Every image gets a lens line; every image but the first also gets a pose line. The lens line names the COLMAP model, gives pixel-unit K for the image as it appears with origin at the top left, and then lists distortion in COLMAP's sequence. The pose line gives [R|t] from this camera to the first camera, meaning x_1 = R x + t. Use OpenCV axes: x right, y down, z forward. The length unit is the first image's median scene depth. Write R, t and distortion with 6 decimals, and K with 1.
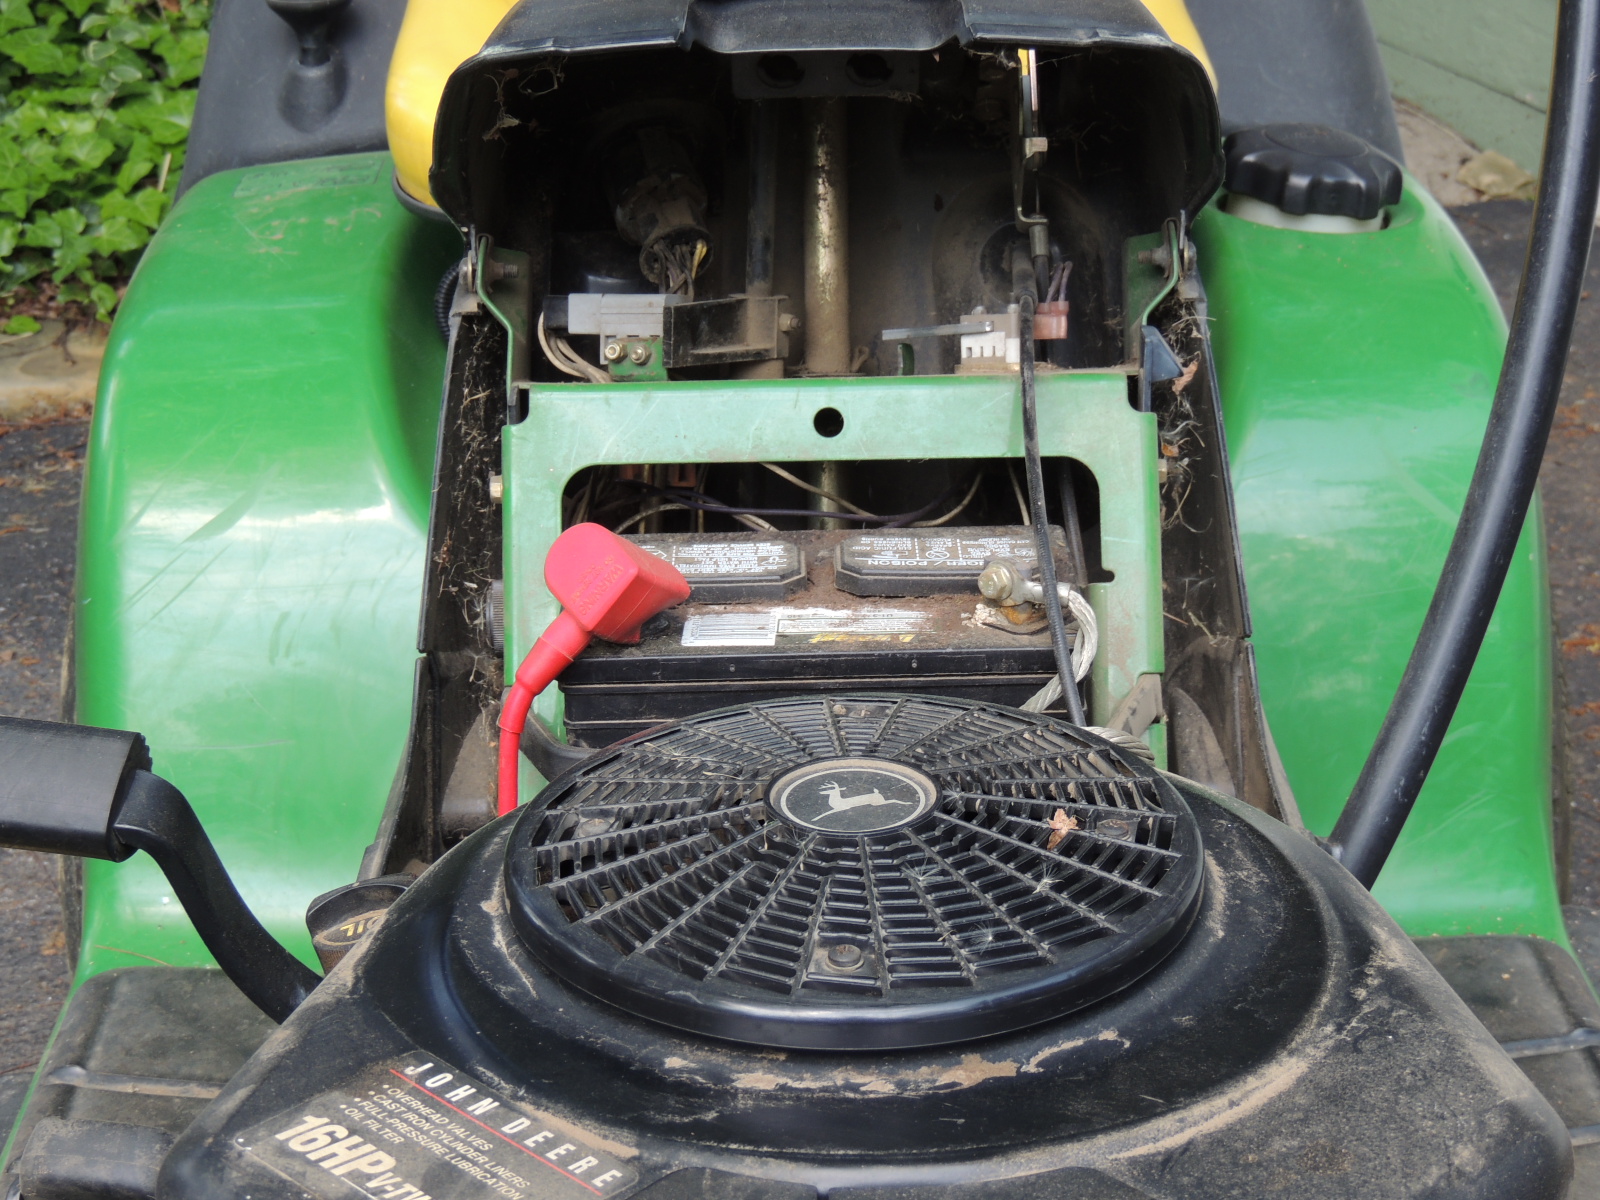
lens RADIAL K [[3270.9, 0, 798.9], [0, 3270.9, 600.0], [0, 0, 1]] dist [-0.039575, 0.000000]
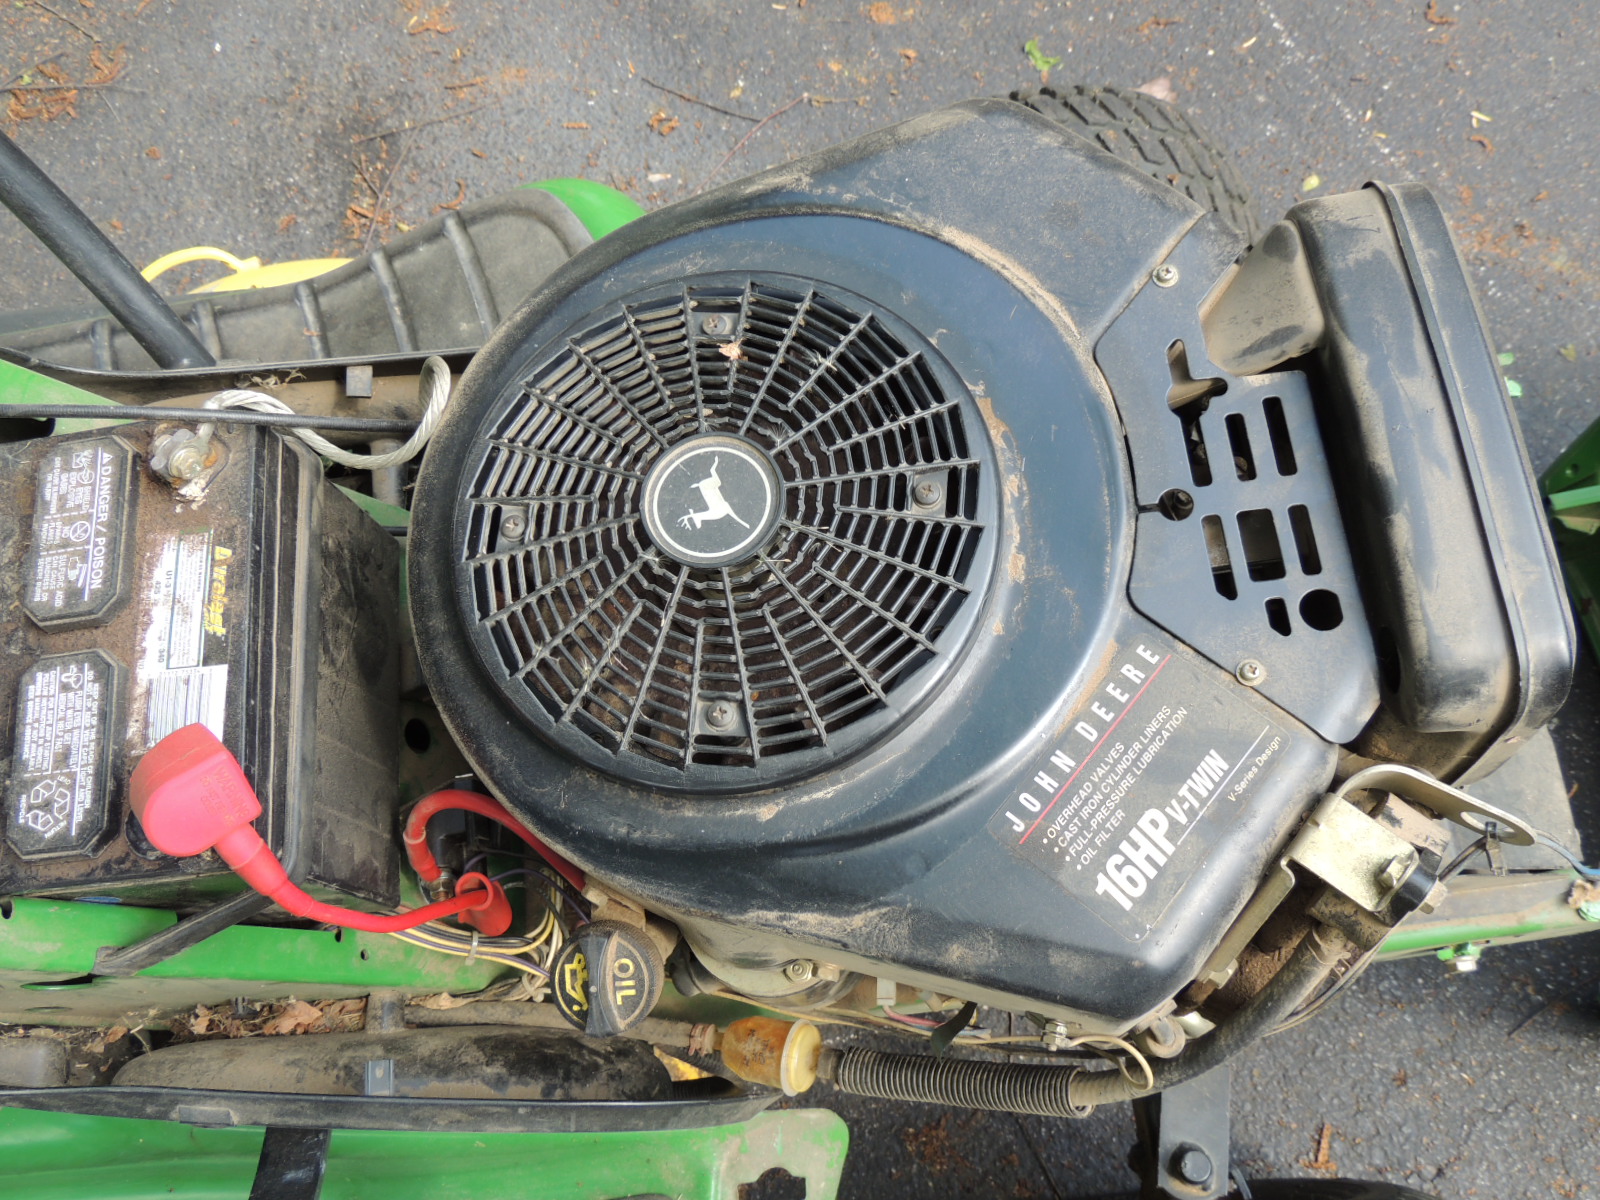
lens RADIAL K [[1517.6, 0, 799.3], [0, 1517.6, 598.1], [0, 0, 1]] dist [-0.025031, 0.000000]
pose [[-0.087477, -0.927901, 0.362420, -0.166562], [0.493197, 0.275755, 0.825055, -0.280796], [-0.865508, 0.250918, 0.433515, 0.547069]]
